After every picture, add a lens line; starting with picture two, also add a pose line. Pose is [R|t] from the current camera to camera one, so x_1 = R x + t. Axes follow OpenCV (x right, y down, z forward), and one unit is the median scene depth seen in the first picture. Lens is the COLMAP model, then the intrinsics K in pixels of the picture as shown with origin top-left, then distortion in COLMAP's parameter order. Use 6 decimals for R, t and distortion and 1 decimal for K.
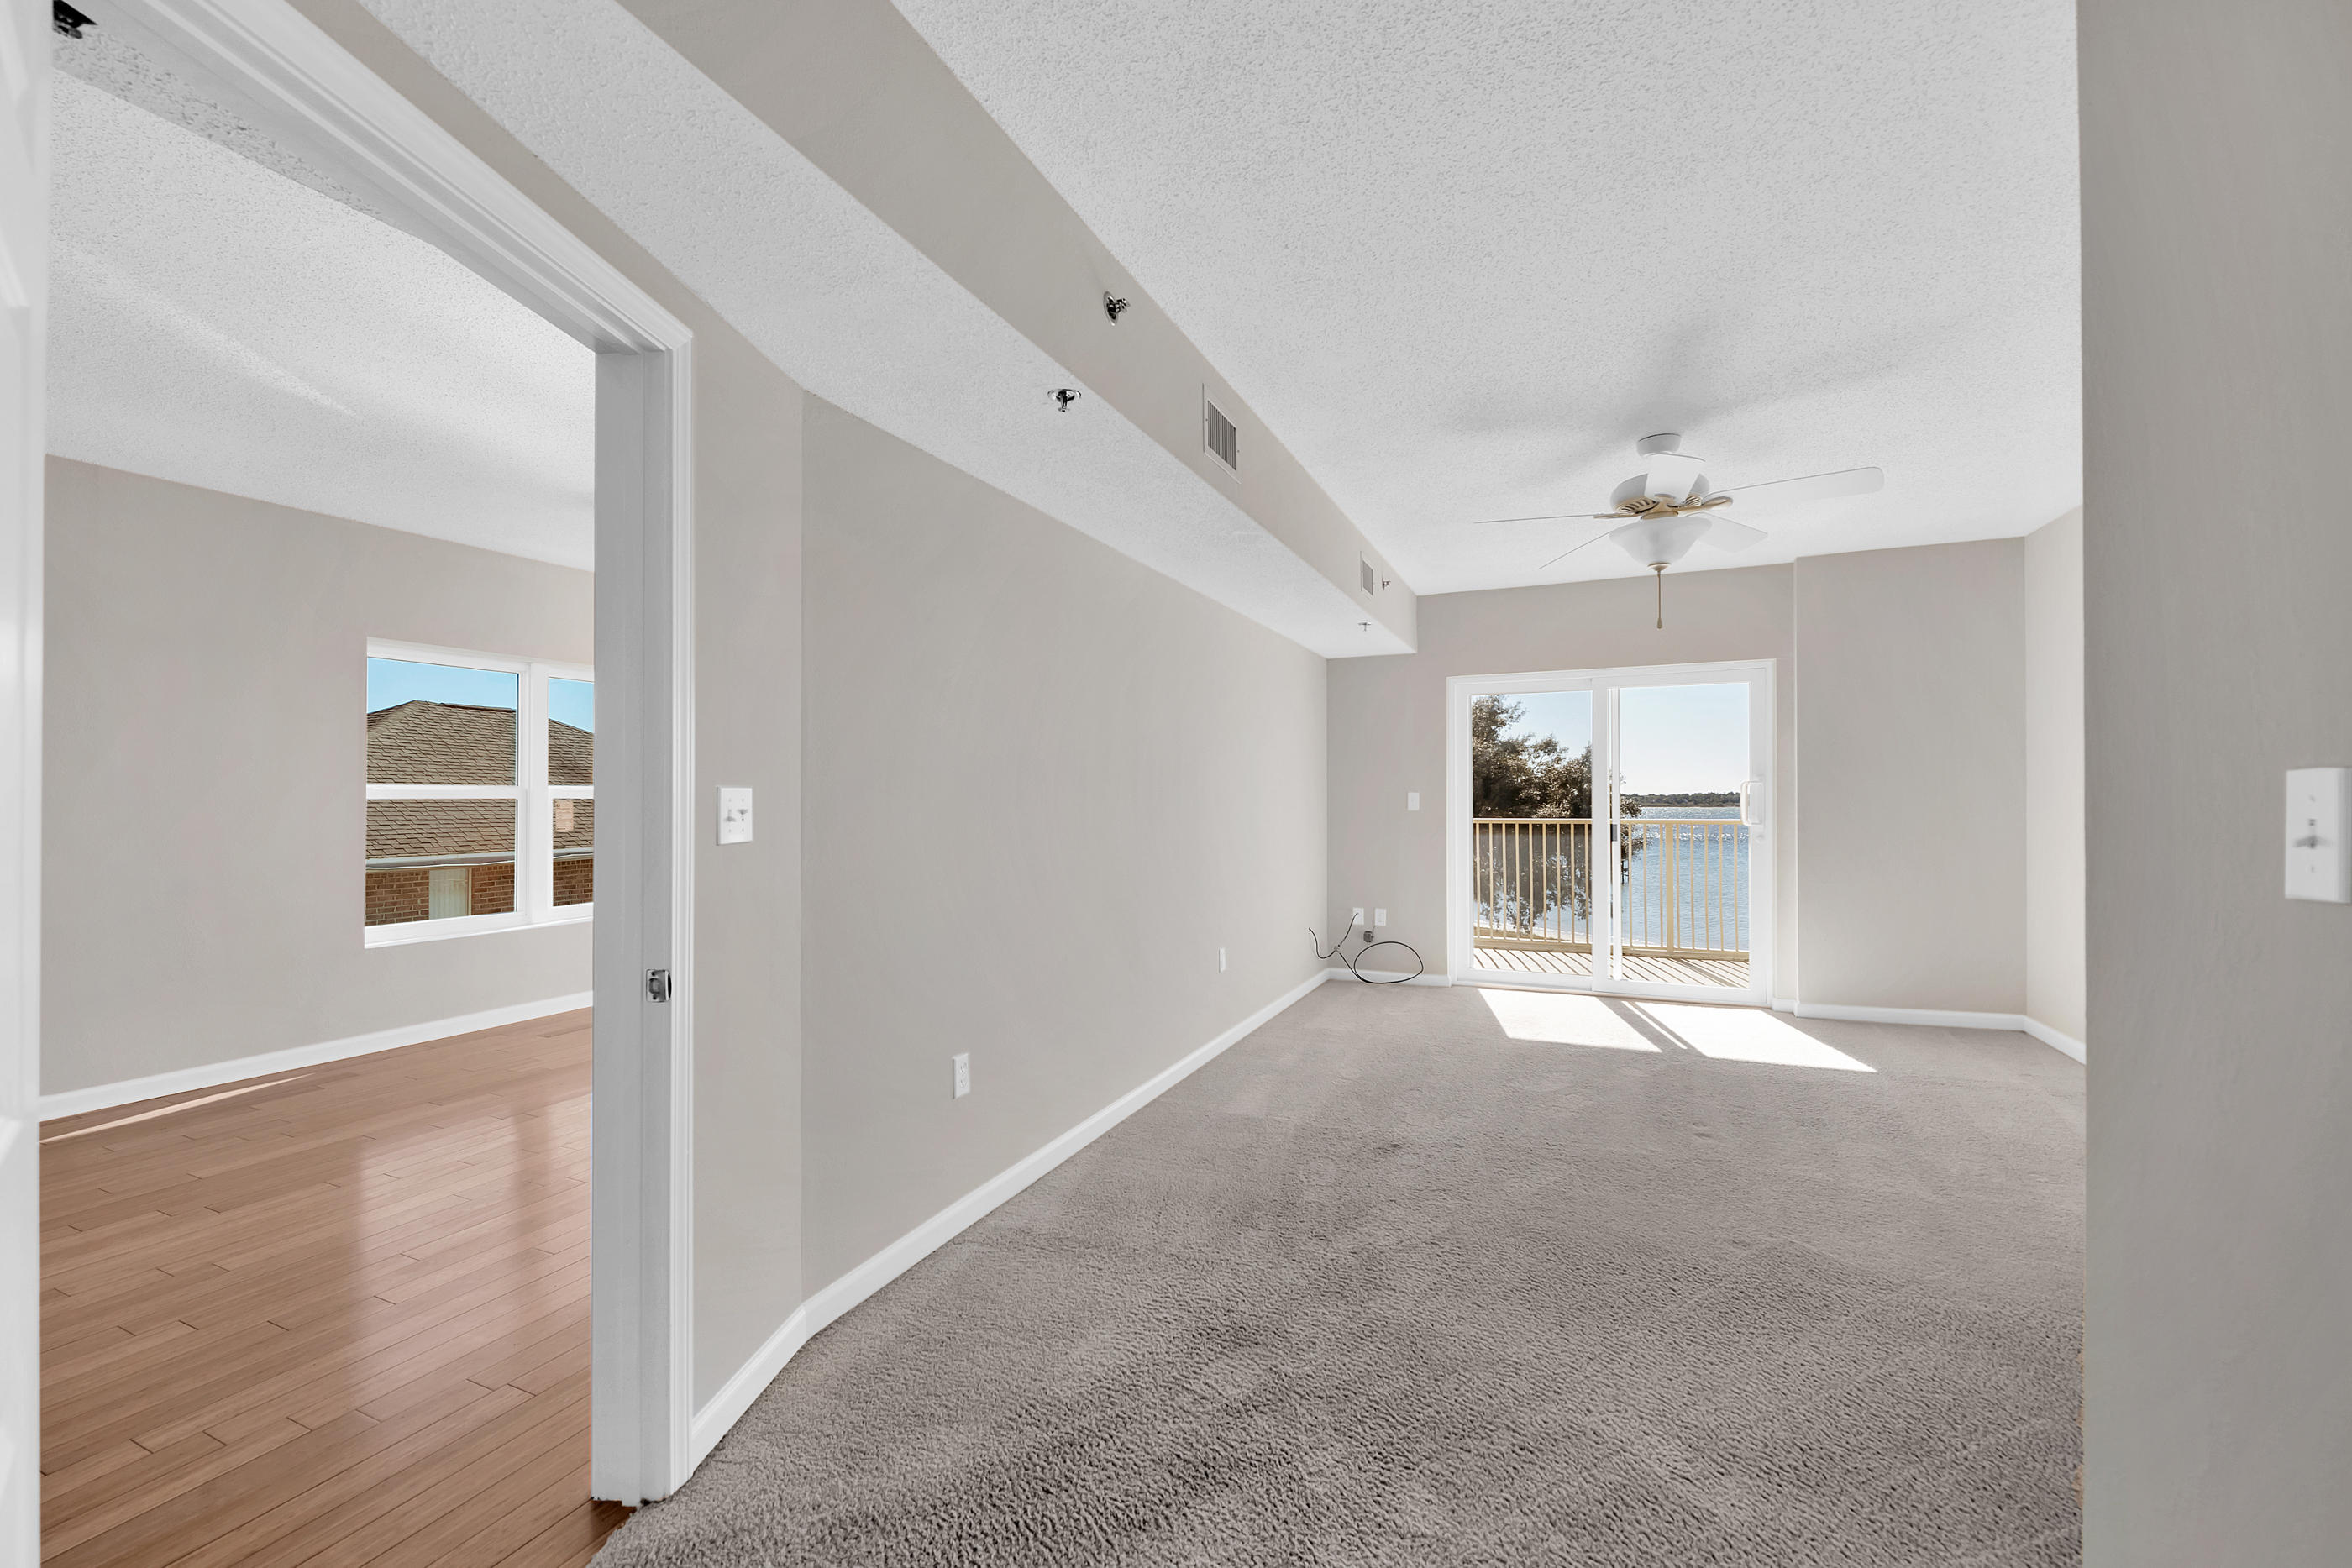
lens RADIAL K [[983.6, 0, 1176.0], [0, 983.6, 784.0], [0, 0, 1]] dist [-0.041939, -0.000276]
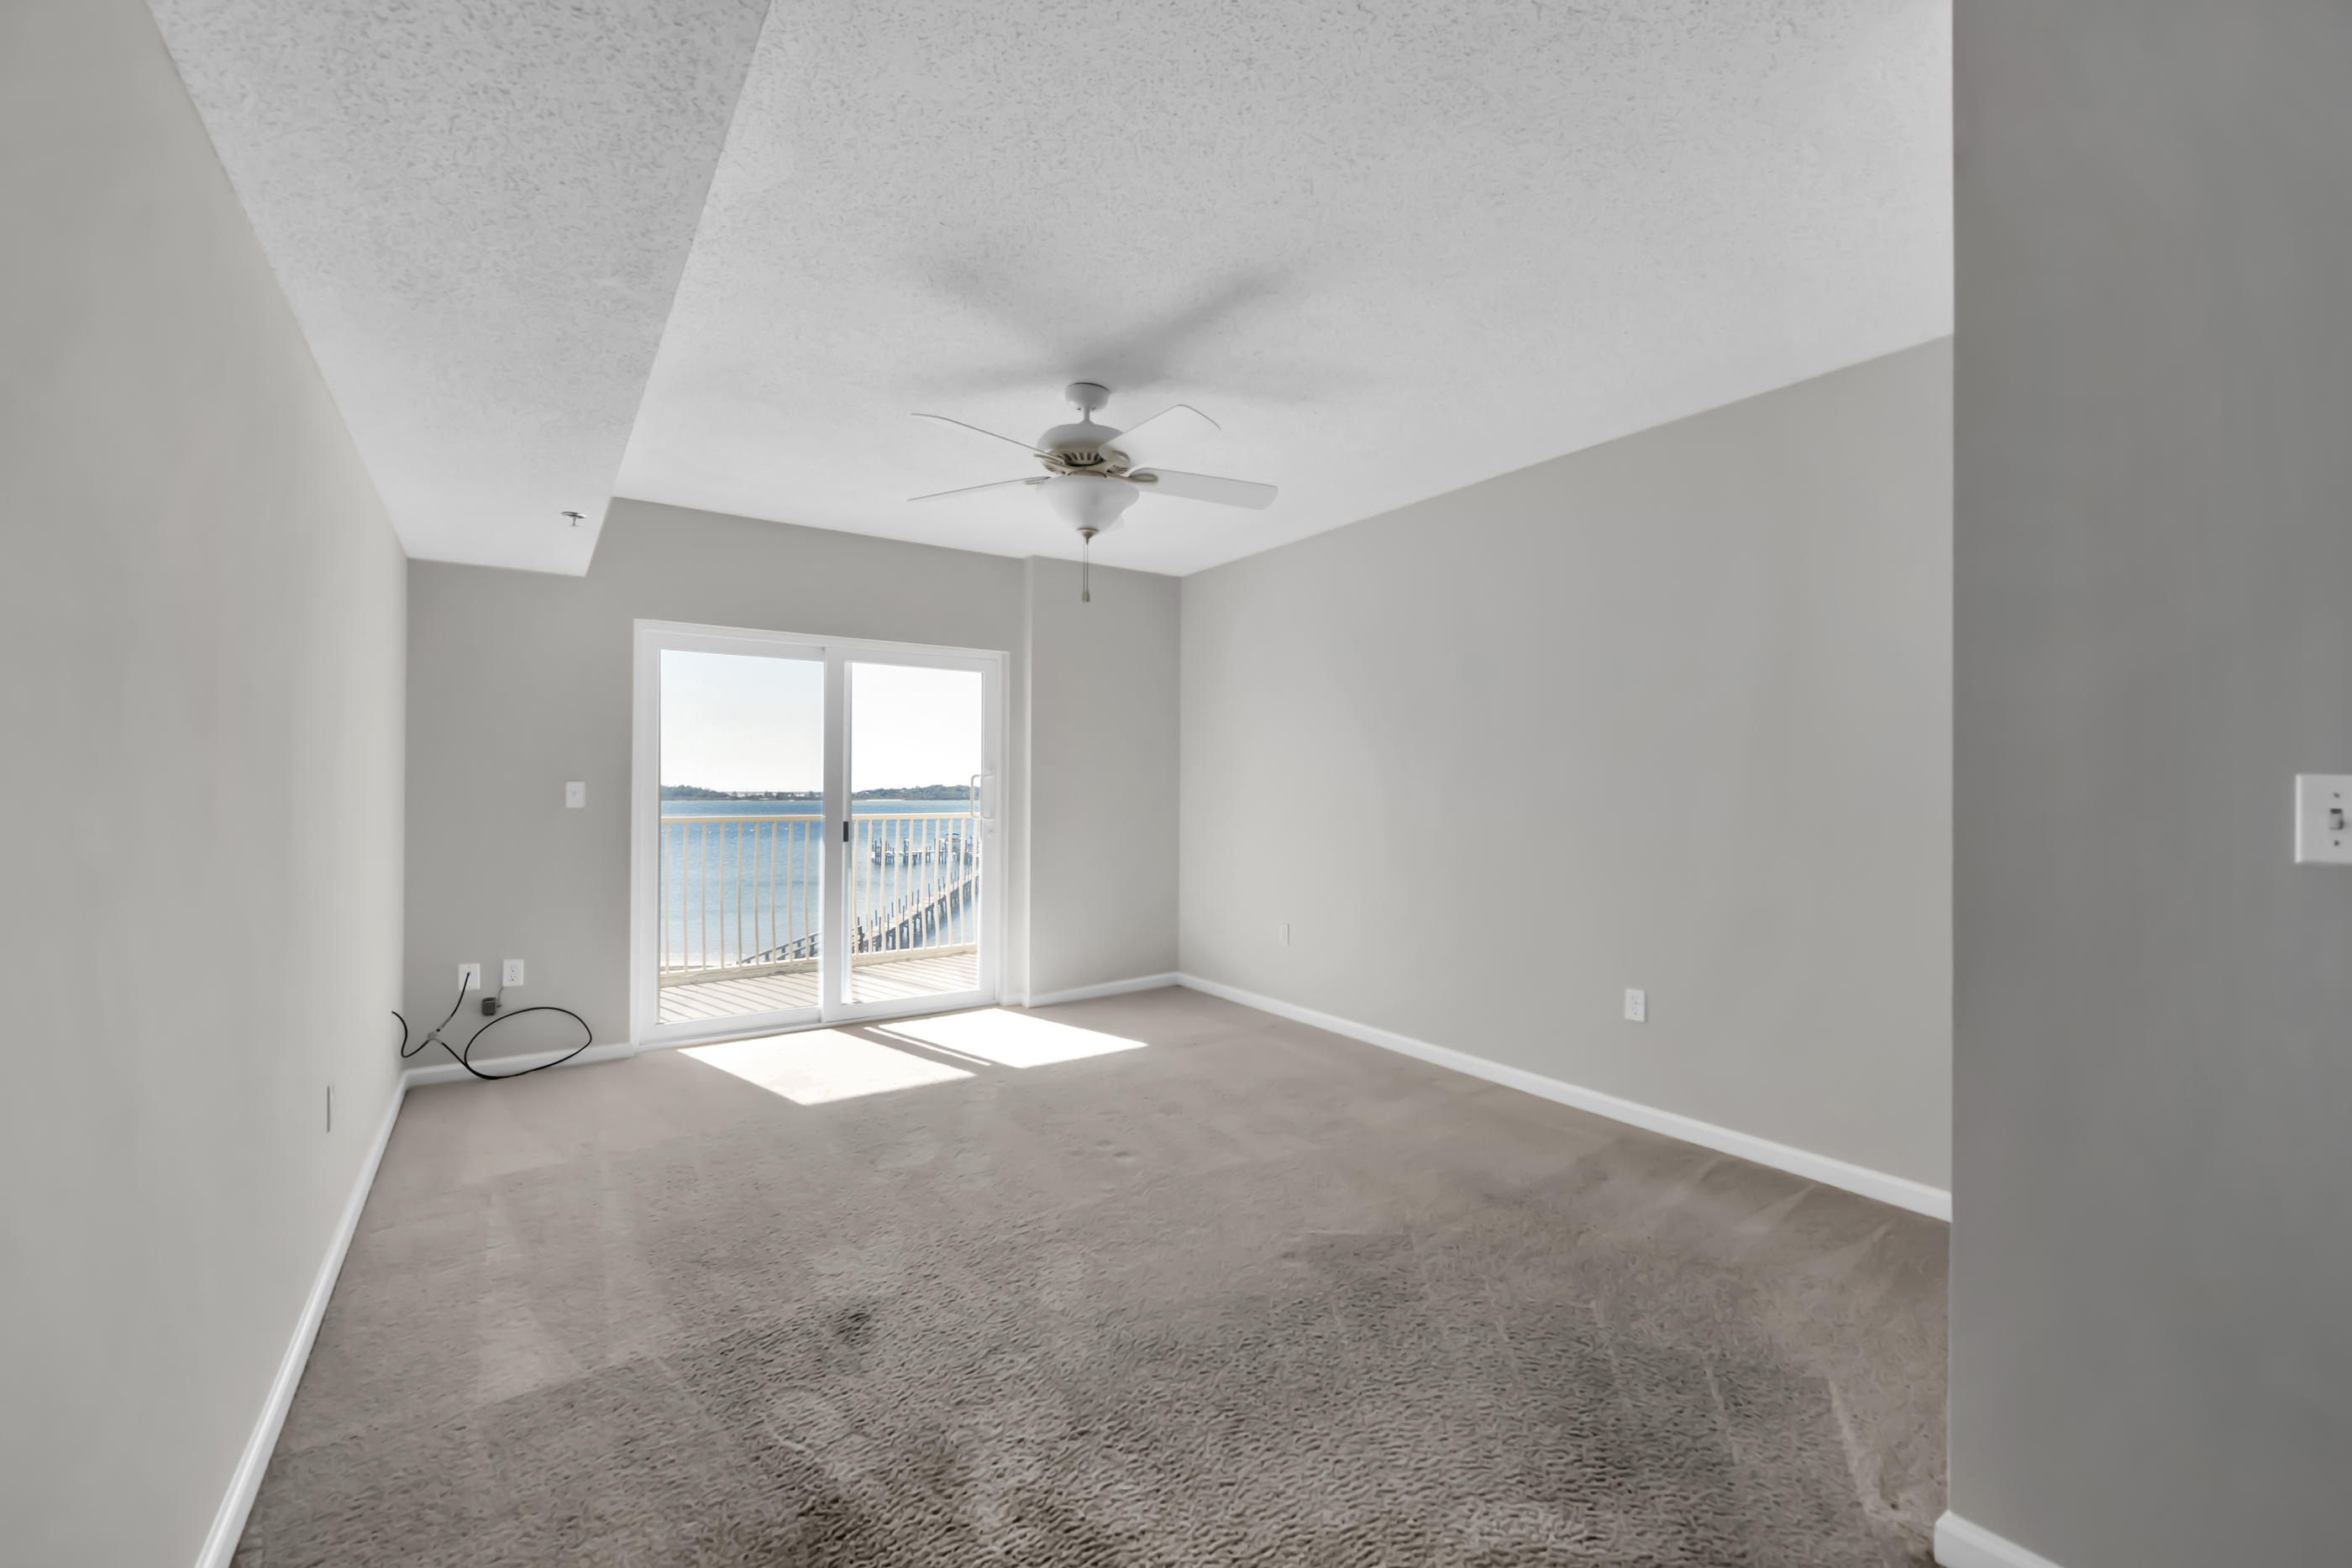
lens RADIAL K [[989.4, 0, 1200.5], [0, 989.4, 782.9], [0, 0, 1]] dist [-0.016208, -0.002928]
pose [[0.467954, 0.007668, 0.883719, -0.205557], [-0.013953, 0.999902, -0.001287, 0.004954], [-0.883643, -0.011729, 0.468015, 0.388158]]
